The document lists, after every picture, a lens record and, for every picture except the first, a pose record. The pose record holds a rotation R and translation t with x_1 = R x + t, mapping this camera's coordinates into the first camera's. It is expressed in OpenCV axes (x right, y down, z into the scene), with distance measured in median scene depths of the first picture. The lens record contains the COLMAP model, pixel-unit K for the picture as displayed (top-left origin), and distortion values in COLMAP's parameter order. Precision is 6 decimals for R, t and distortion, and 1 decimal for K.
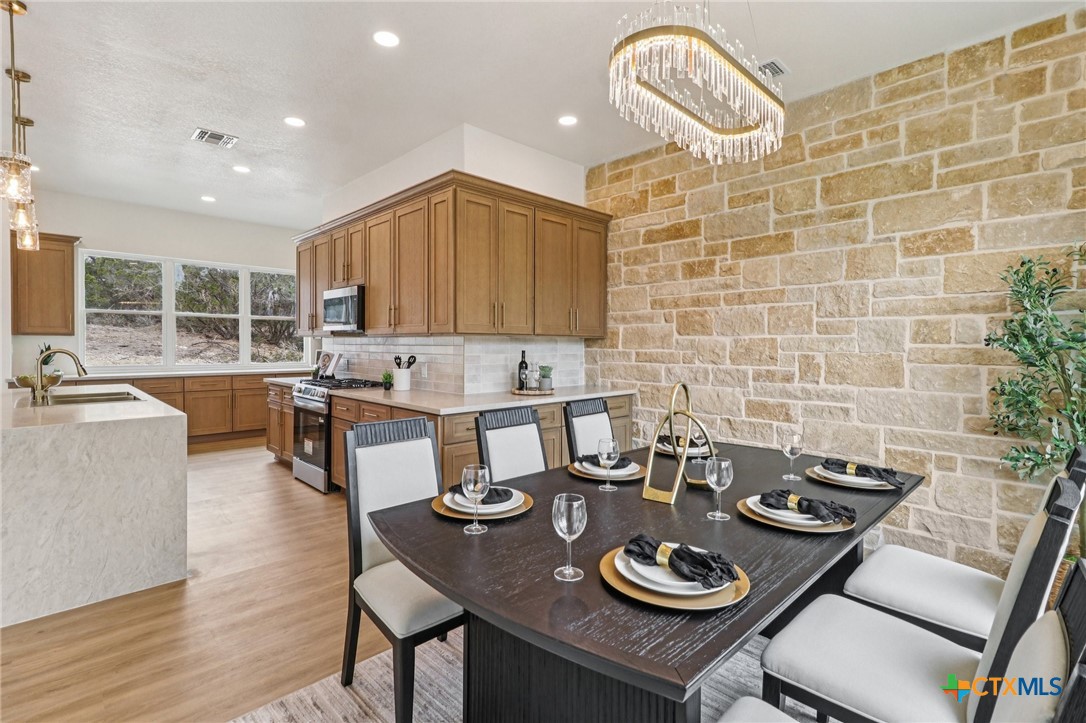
lens RADIAL K [[510.8, 0, 536.1], [0, 510.8, 347.9], [0, 0, 1]] dist [0.003582, 0.003183]
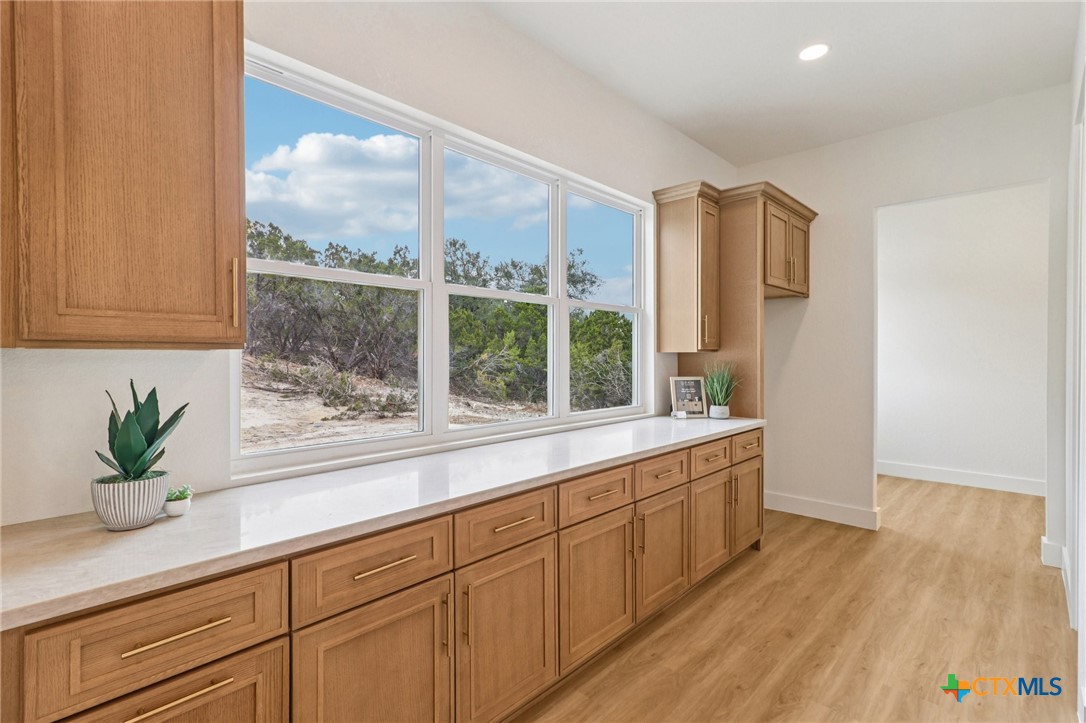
lens RADIAL K [[510.8, 0, 526.7], [0, 510.8, 361.4], [0, 0, 1]] dist [0.003582, 0.003183]
pose [[0.999407, -0.008595, 0.033329, -1.067081], [0.008431, 0.999952, 0.005069, -0.025076], [-0.033371, -0.004785, 0.999432, 1.038226]]
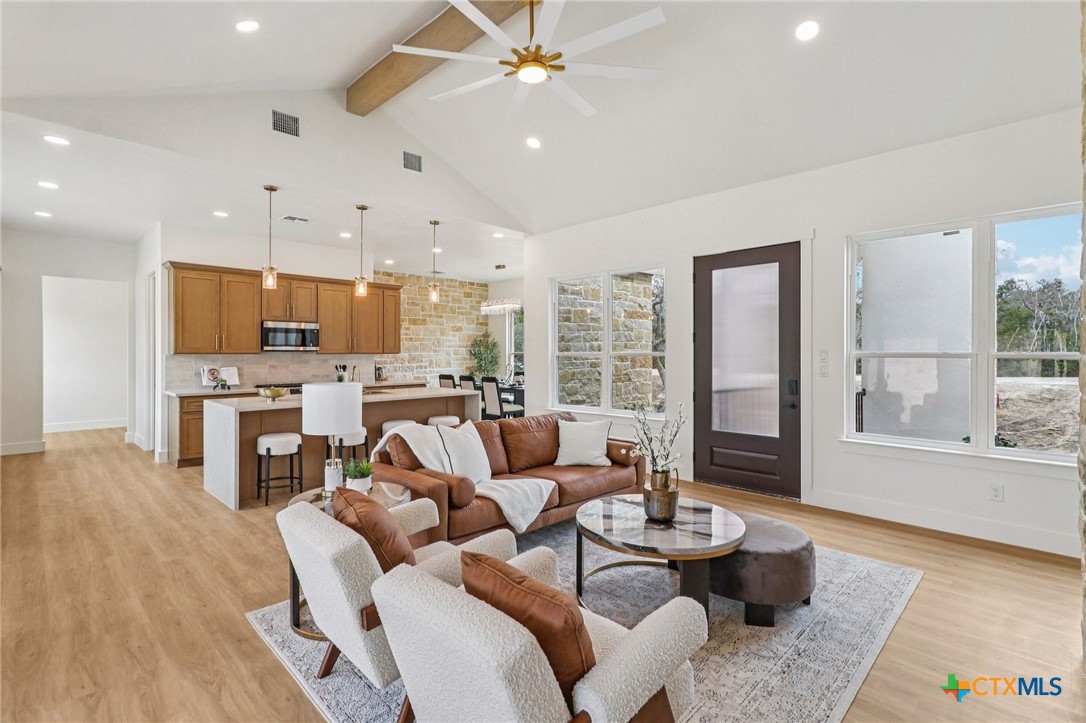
lens RADIAL K [[510.8, 0, 537.6], [0, 510.8, 354.2], [0, 0, 1]] dist [0.003582, 0.003183]
pose [[-0.027413, -0.010195, 0.999572, -2.144737], [0.006537, 0.999925, 0.010377, -0.037878], [-0.999603, 0.006819, -0.027344, 0.359785]]
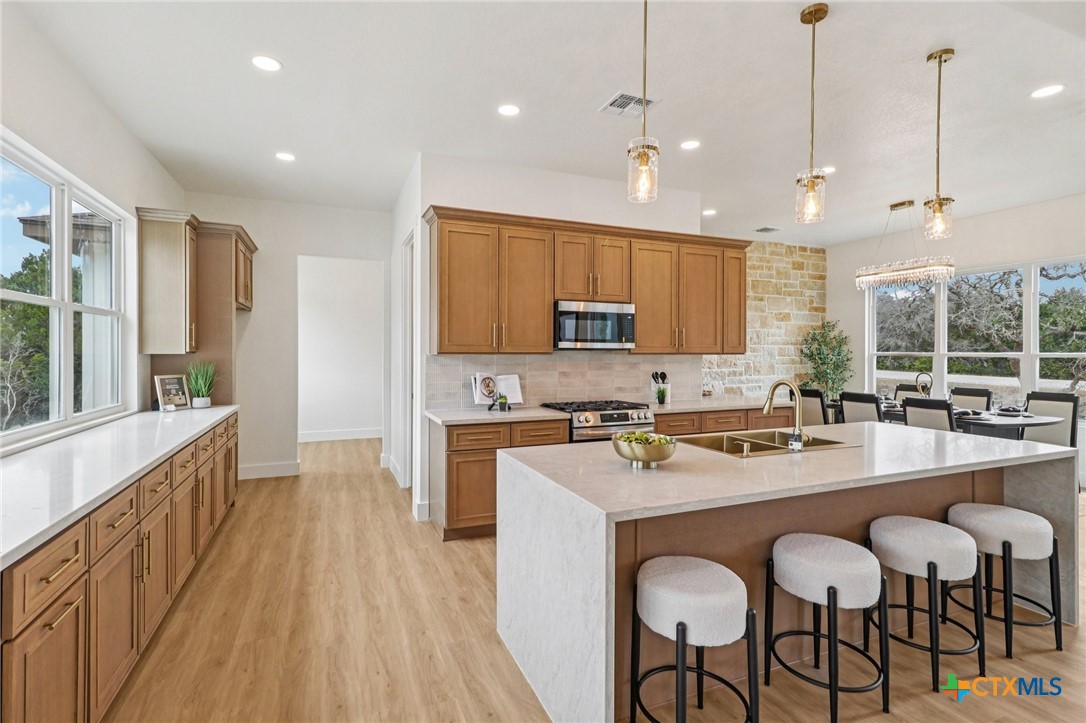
lens RADIAL K [[510.8, 0, 537.9], [0, 510.8, 353.9], [0, 0, 1]] dist [0.003582, 0.003183]
pose [[0.360259, -0.010168, 0.932797, -1.437969], [0.007133, 0.999941, 0.008145, -0.036596], [-0.932825, 0.003720, 0.360310, 0.865000]]
